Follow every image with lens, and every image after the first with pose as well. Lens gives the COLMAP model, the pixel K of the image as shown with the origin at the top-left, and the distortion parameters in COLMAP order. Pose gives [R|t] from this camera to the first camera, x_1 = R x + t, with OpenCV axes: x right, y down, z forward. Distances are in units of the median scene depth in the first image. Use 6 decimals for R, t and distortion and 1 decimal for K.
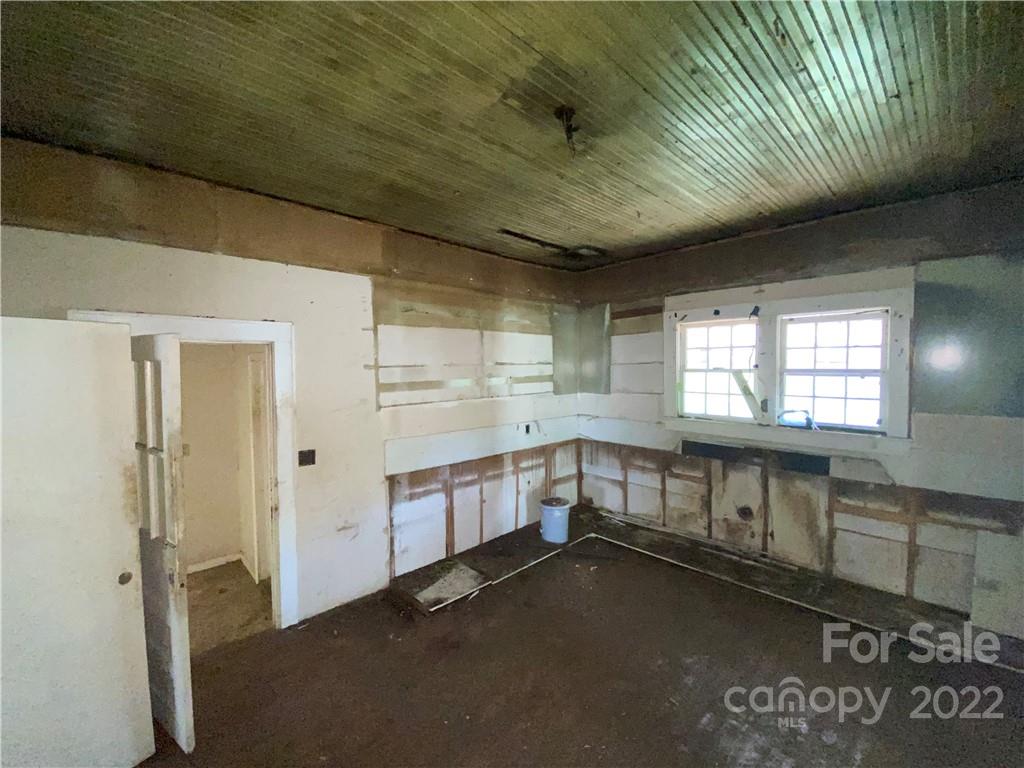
lens RADIAL K [[415.2, 0, 507.5], [0, 415.2, 381.8], [0, 0, 1]] dist [0.001606, -0.001119]
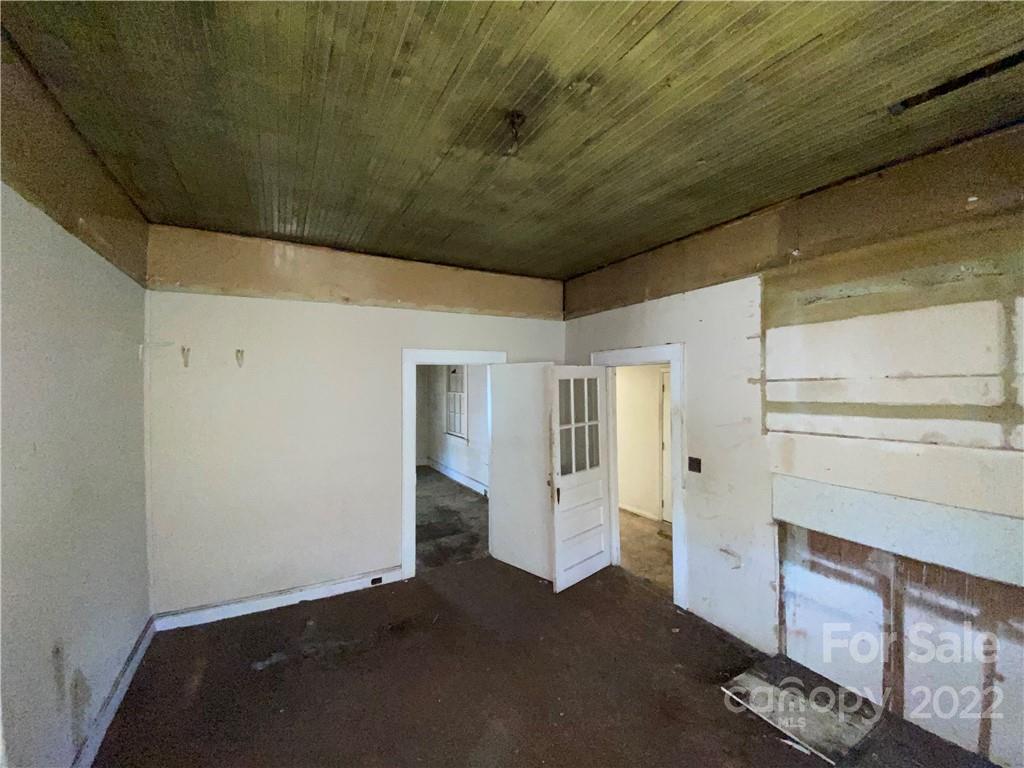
lens RADIAL K [[415.2, 0, 507.6], [0, 415.2, 384.6], [0, 0, 1]] dist [0.001606, -0.001119]
pose [[-0.264732, 0.010417, -0.964266, 0.612451], [-0.030290, 0.999358, 0.019112, -0.028500], [0.963846, 0.034267, -0.264246, 0.715905]]
